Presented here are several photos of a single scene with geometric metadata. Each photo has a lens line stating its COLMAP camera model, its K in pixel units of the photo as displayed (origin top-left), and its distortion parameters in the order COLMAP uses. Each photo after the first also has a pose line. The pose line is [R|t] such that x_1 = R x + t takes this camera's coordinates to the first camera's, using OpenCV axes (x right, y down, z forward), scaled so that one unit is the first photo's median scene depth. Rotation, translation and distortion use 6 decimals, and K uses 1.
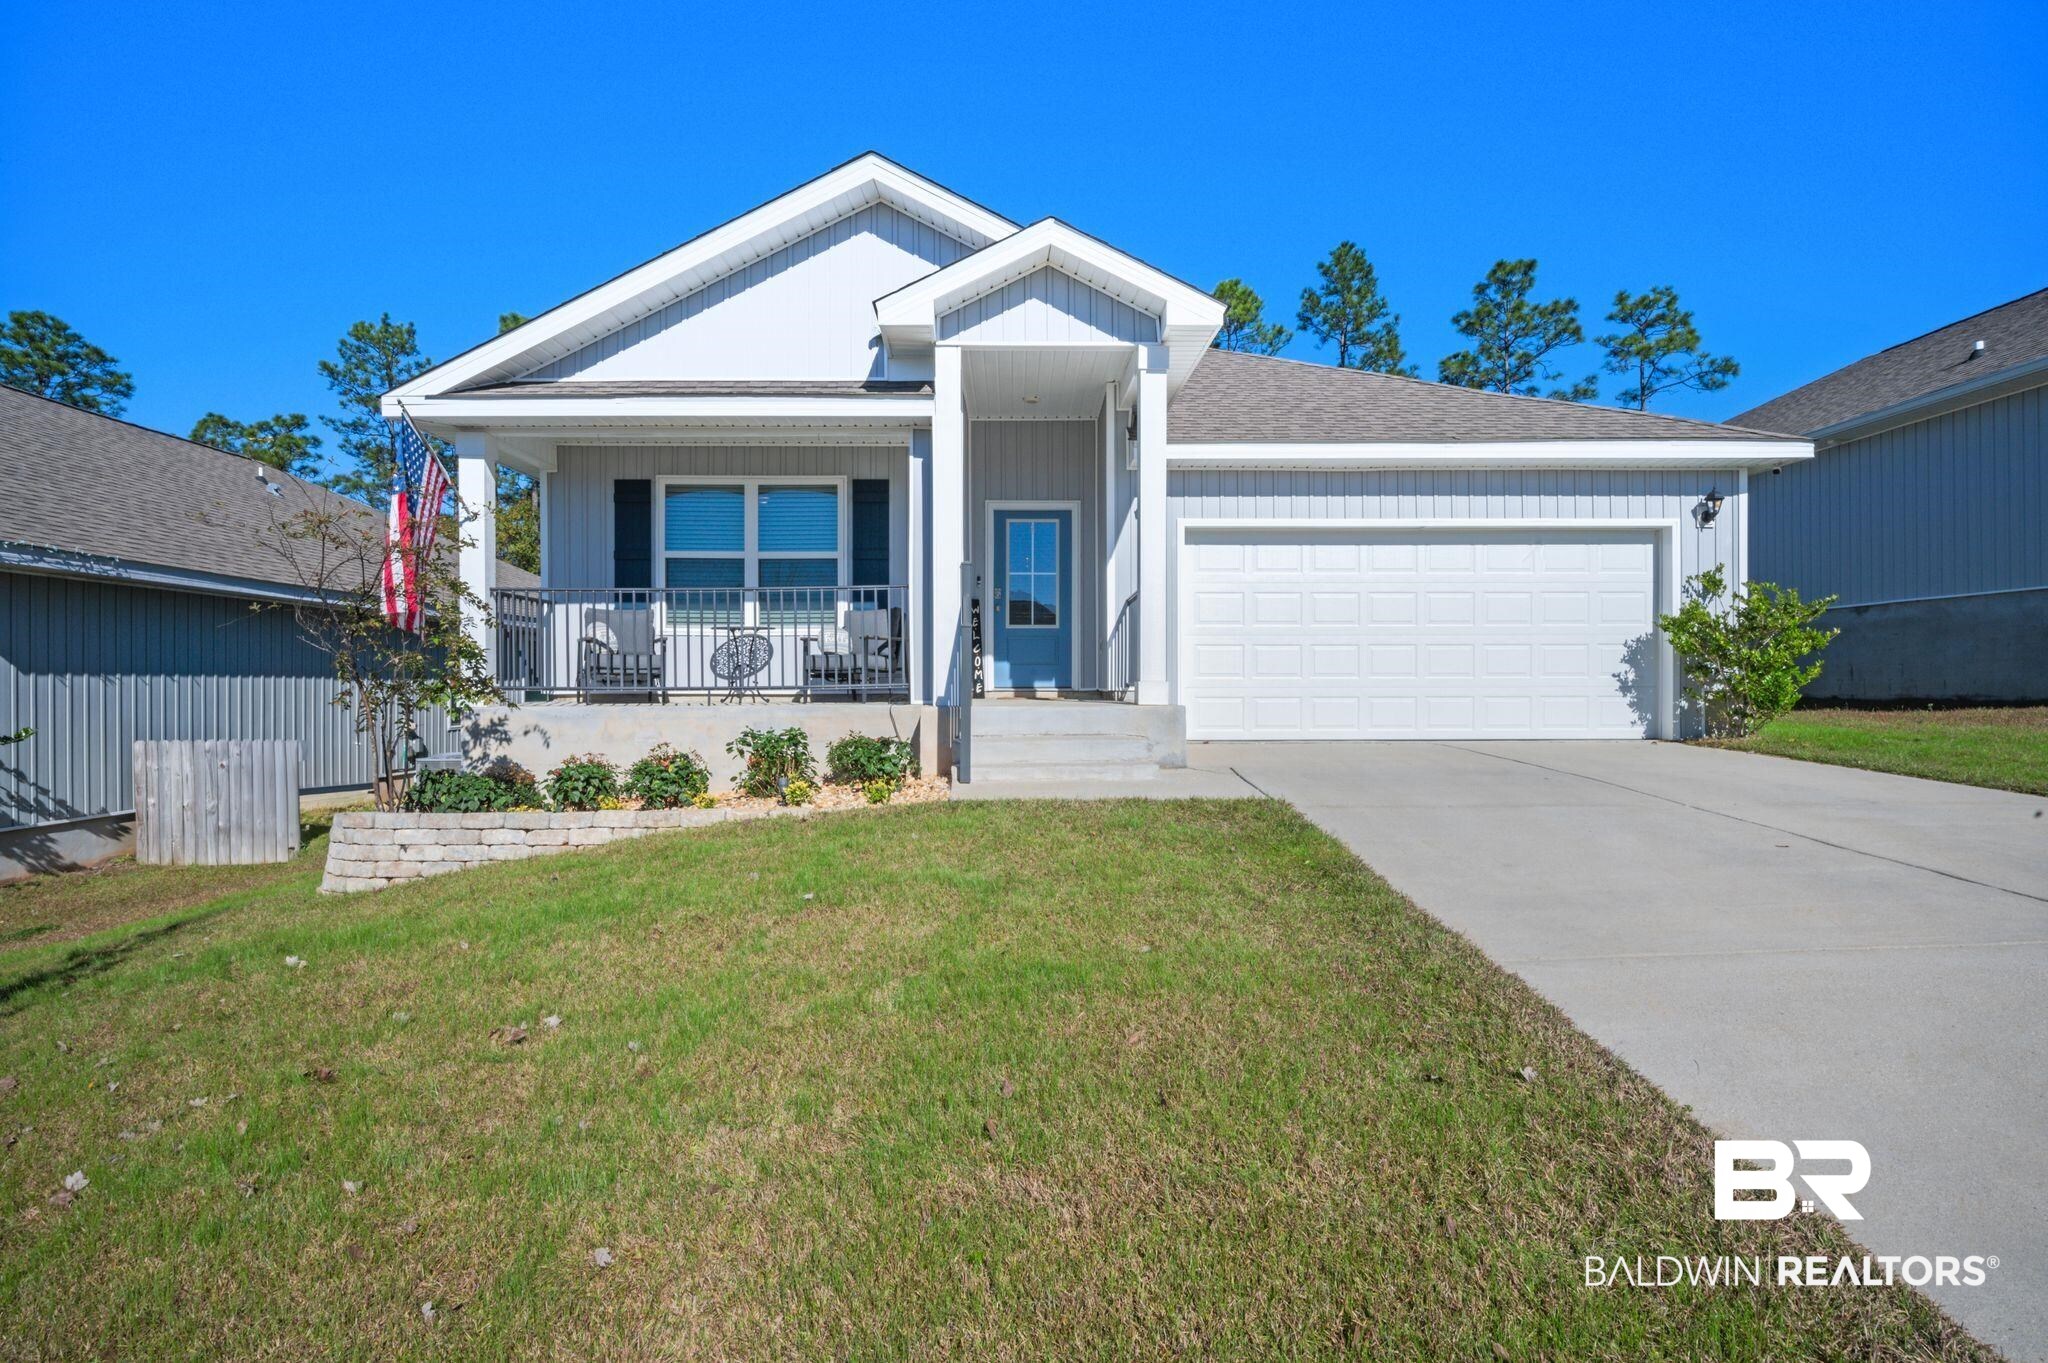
lens RADIAL K [[1055.0, 0, 1016.8], [0, 1055.0, 681.0], [0, 0, 1]] dist [-0.003760, -0.000808]
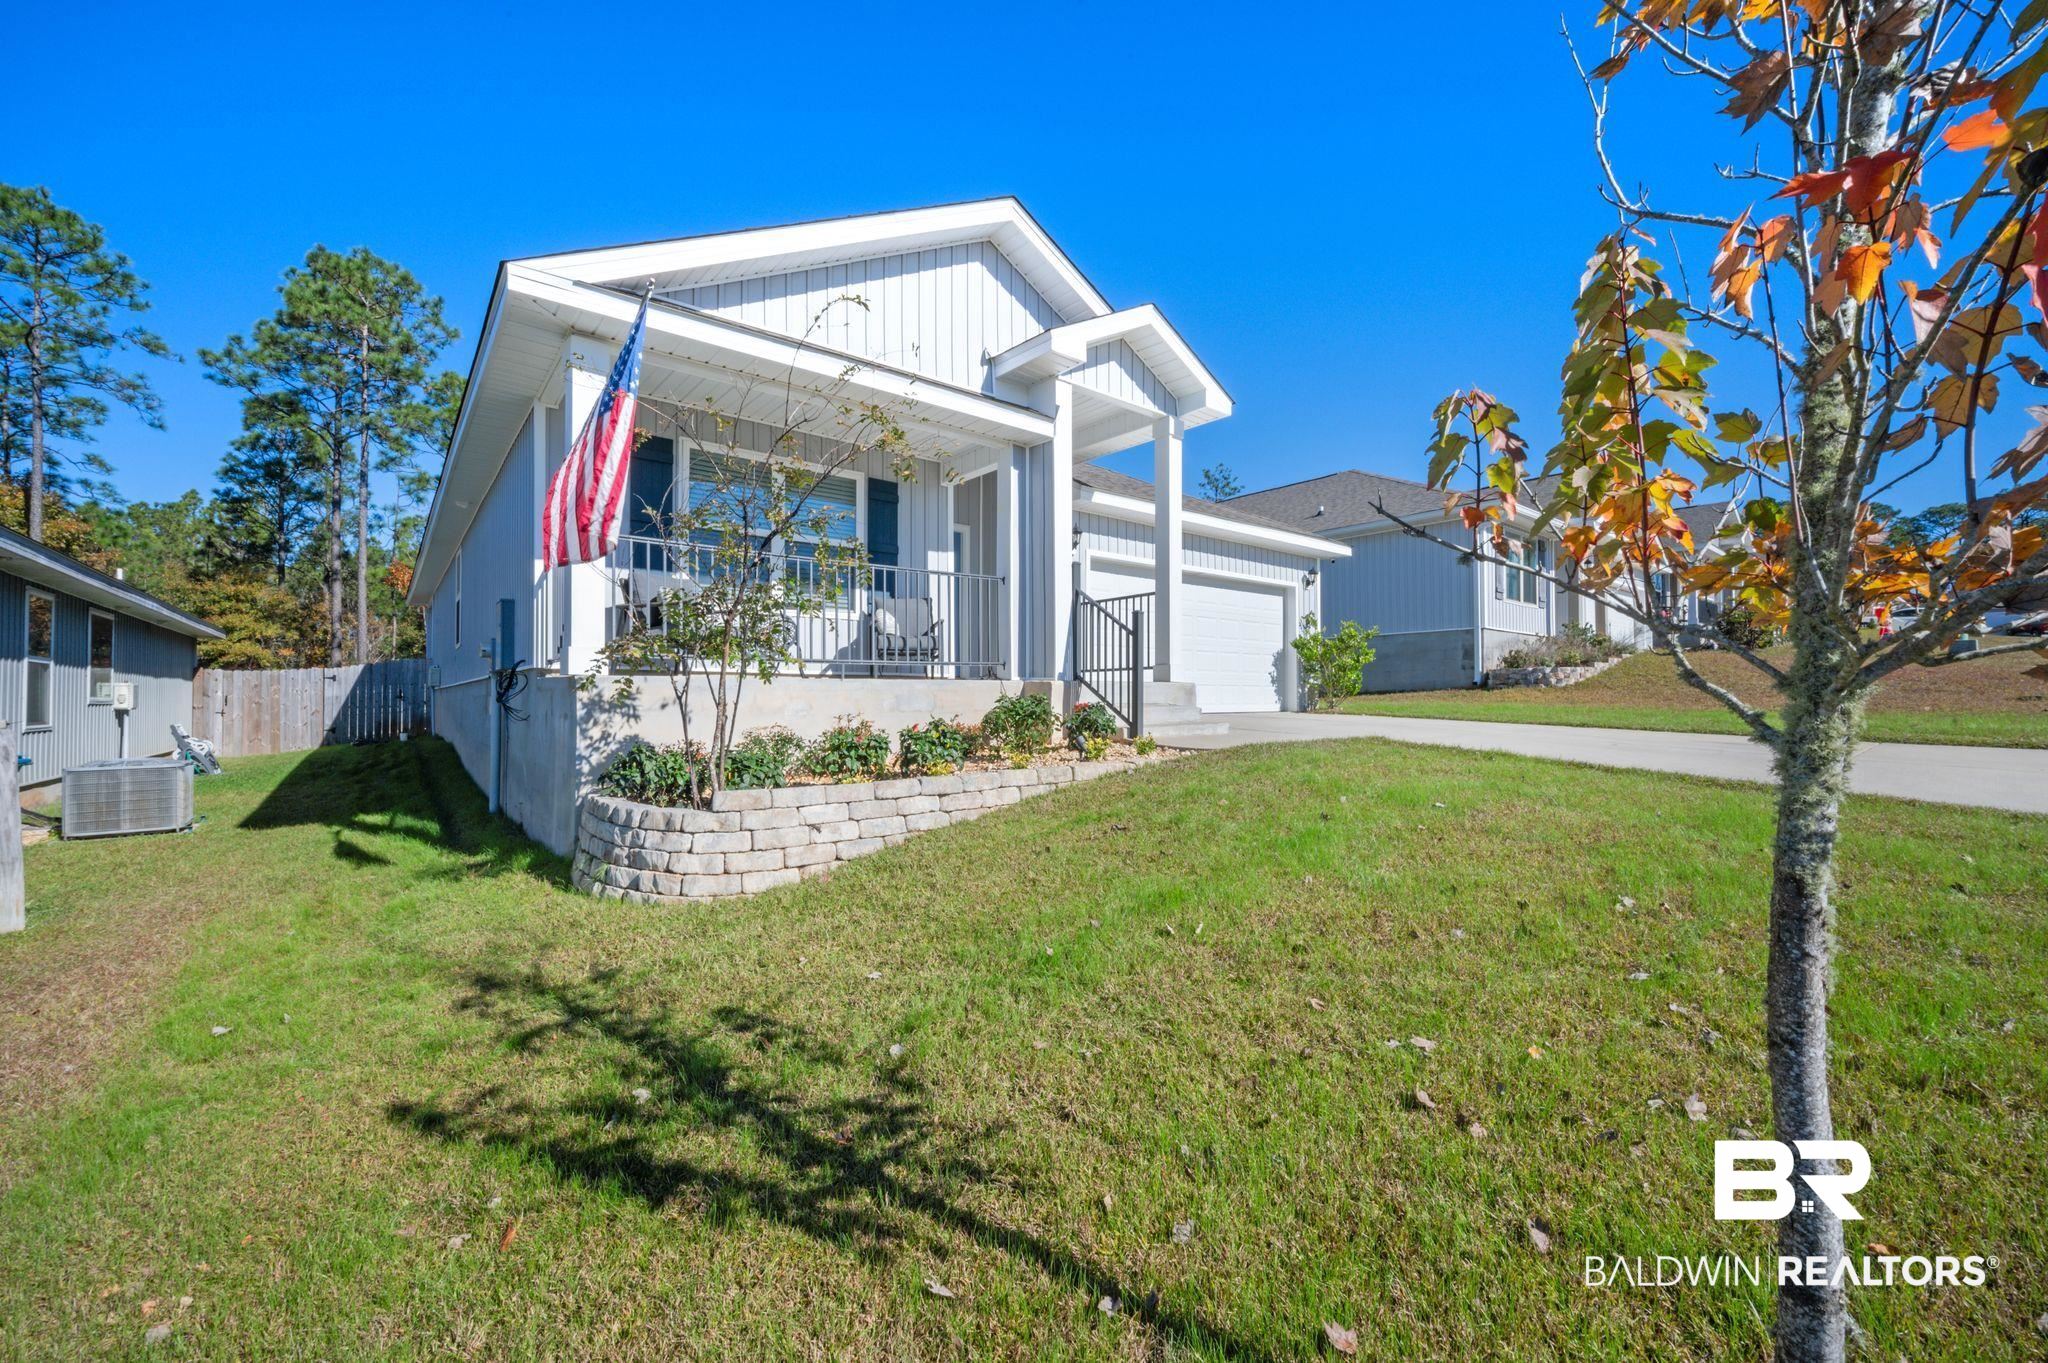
lens RADIAL K [[809.5, 0, 1024.0], [0, 809.5, 681.5], [0, 0, 1]] dist [-0.002176, -0.000317]
pose [[0.776691, 0.013921, 0.629728, -0.562648], [0.000795, 0.999733, -0.023081, 0.038093], [-0.629881, 0.018427, 0.776473, 0.264383]]
